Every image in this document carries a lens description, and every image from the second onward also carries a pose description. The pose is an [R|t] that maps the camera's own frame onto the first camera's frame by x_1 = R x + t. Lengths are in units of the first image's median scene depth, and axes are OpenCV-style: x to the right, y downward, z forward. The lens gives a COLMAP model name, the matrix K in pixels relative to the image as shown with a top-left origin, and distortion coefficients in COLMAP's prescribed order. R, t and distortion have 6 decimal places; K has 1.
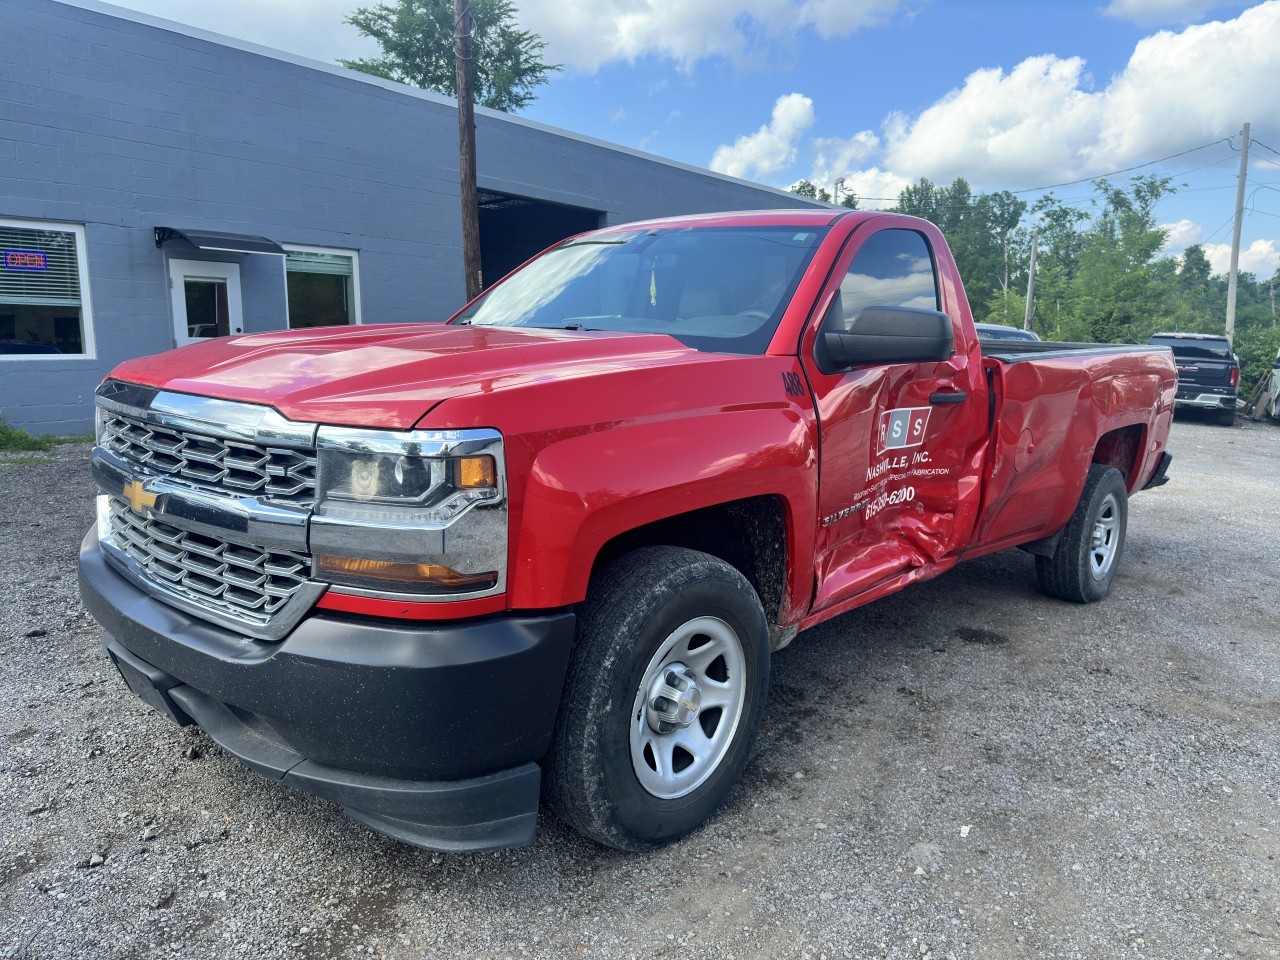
lens RADIAL K [[901.9, 0, 642.3], [0, 901.9, 483.8], [0, 0, 1]] dist [0.027752, -0.040025]
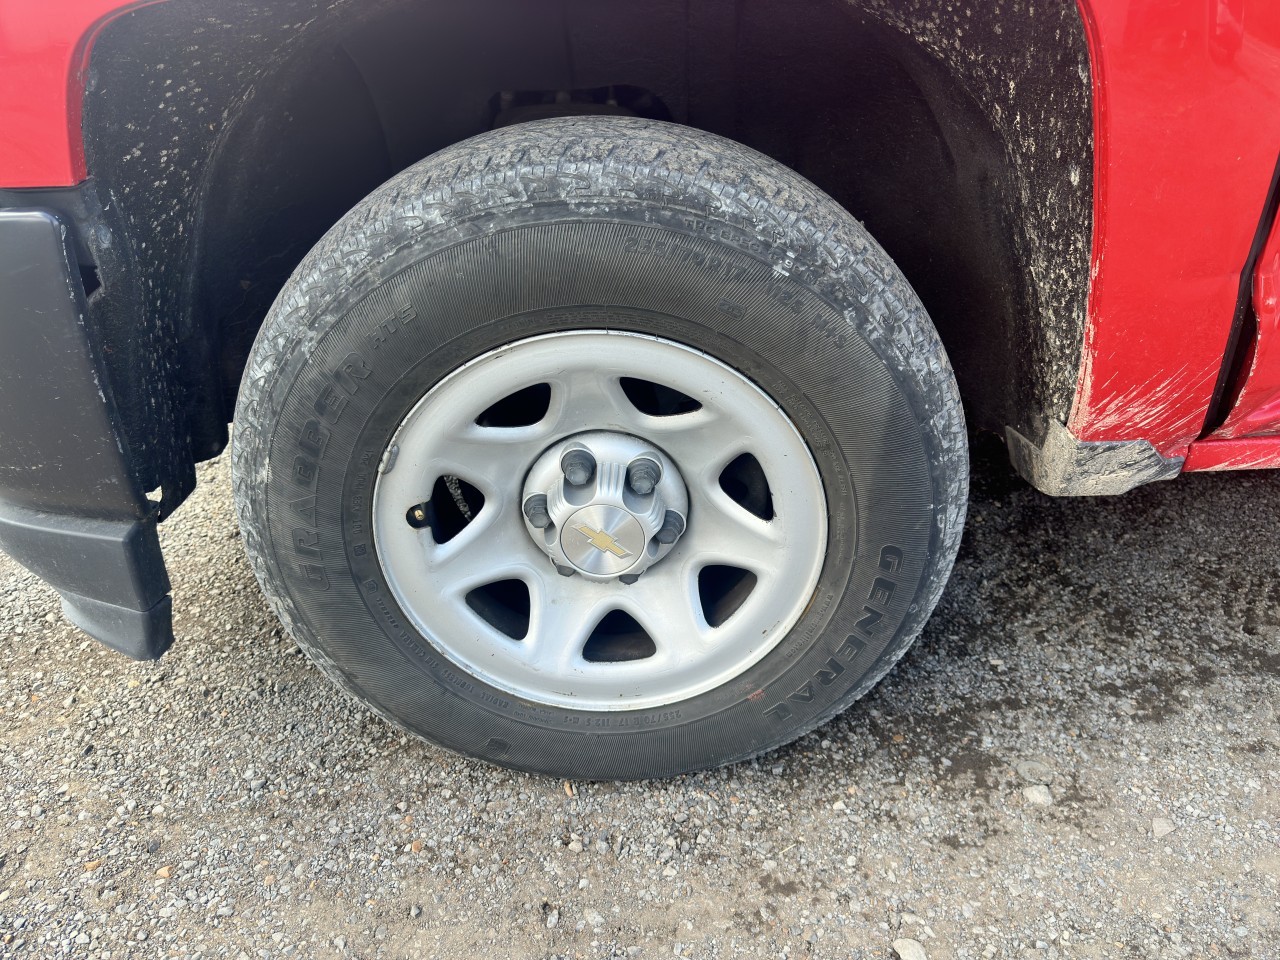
lens RADIAL K [[901.9, 0, 660.5], [0, 901.9, 503.3], [0, 0, 1]] dist [0.027752, -0.040025]
pose [[0.672311, 0.349017, -0.652828, 0.218791], [-0.082903, 0.911831, 0.402109, 0.043112], [0.735612, -0.216221, 0.641968, 0.506556]]
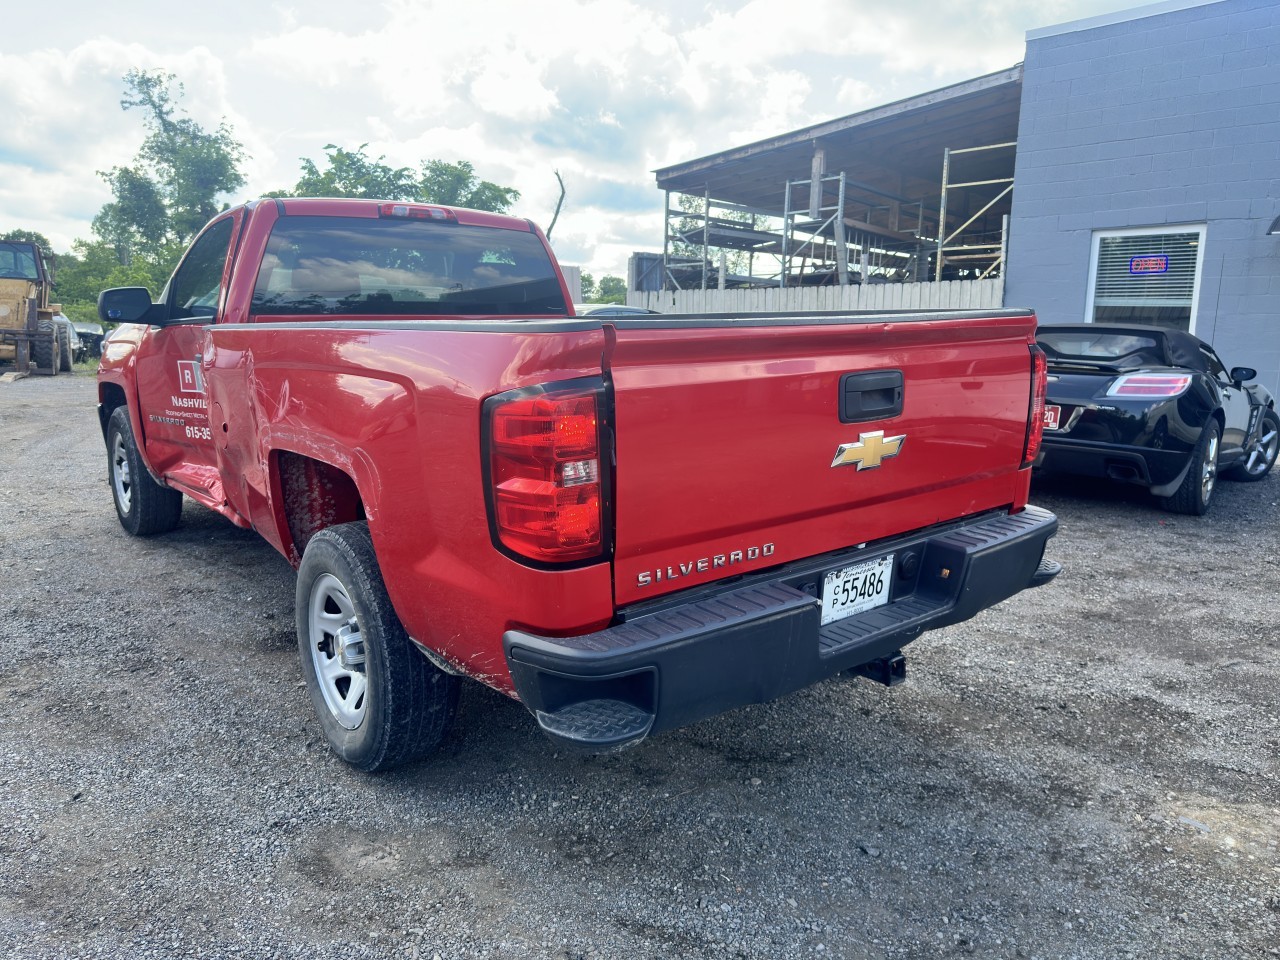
lens RADIAL K [[901.9, 0, 650.9], [0, 901.9, 484.4], [0, 0, 1]] dist [0.027752, -0.040025]
pose [[-0.140270, 0.153417, -0.978155, 1.400868], [-0.172389, 0.969049, 0.176710, -0.241422], [0.974990, 0.193410, -0.109482, 1.695634]]
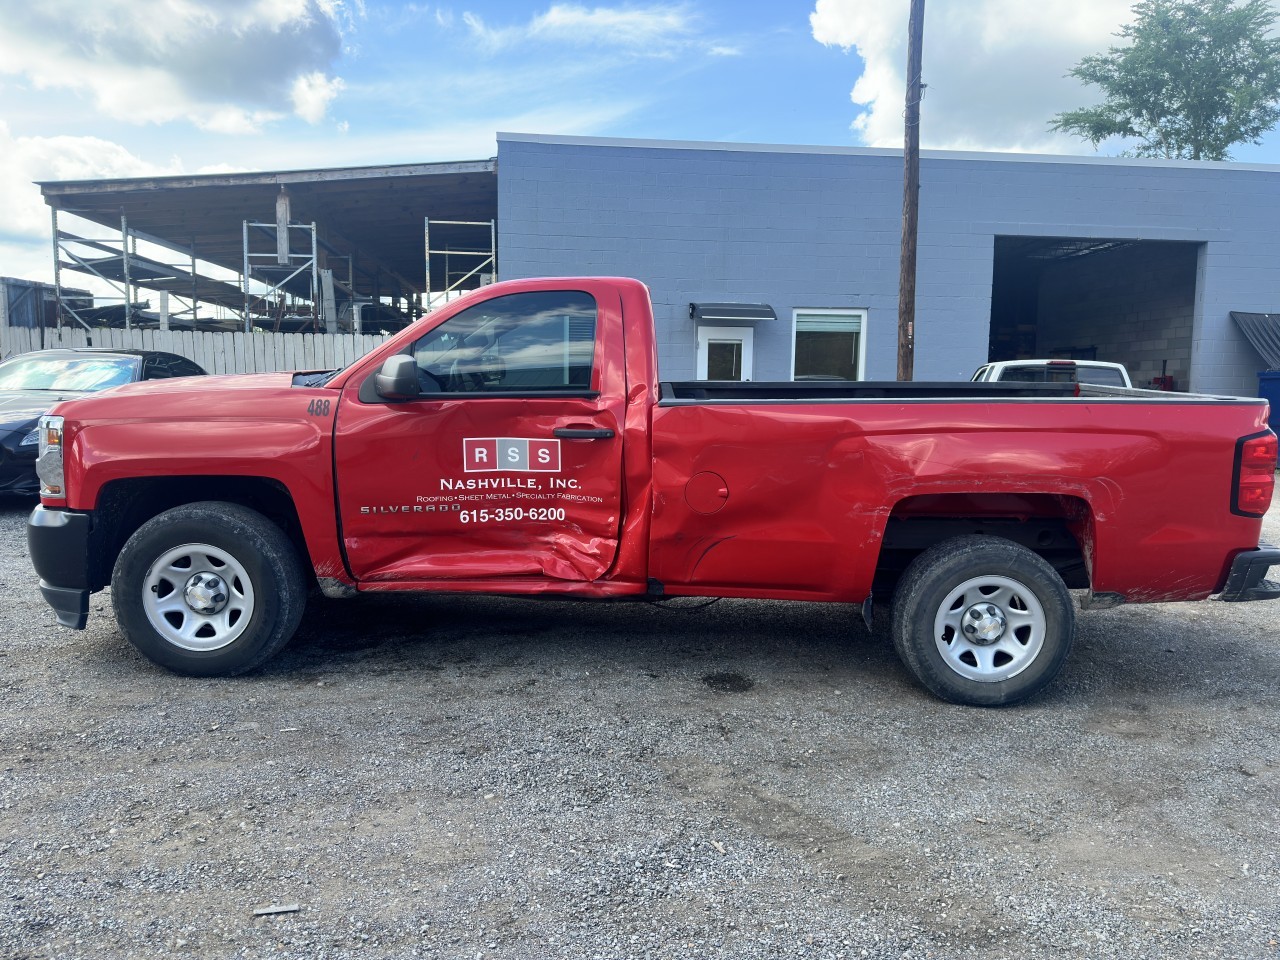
lens RADIAL K [[901.9, 0, 650.2], [0, 901.9, 487.2], [0, 0, 1]] dist [0.027752, -0.040025]
pose [[0.682453, 0.083893, -0.726099, 1.202041], [-0.123597, 0.992331, -0.001514, -0.035661], [0.720404, 0.090777, 0.687588, 0.288757]]
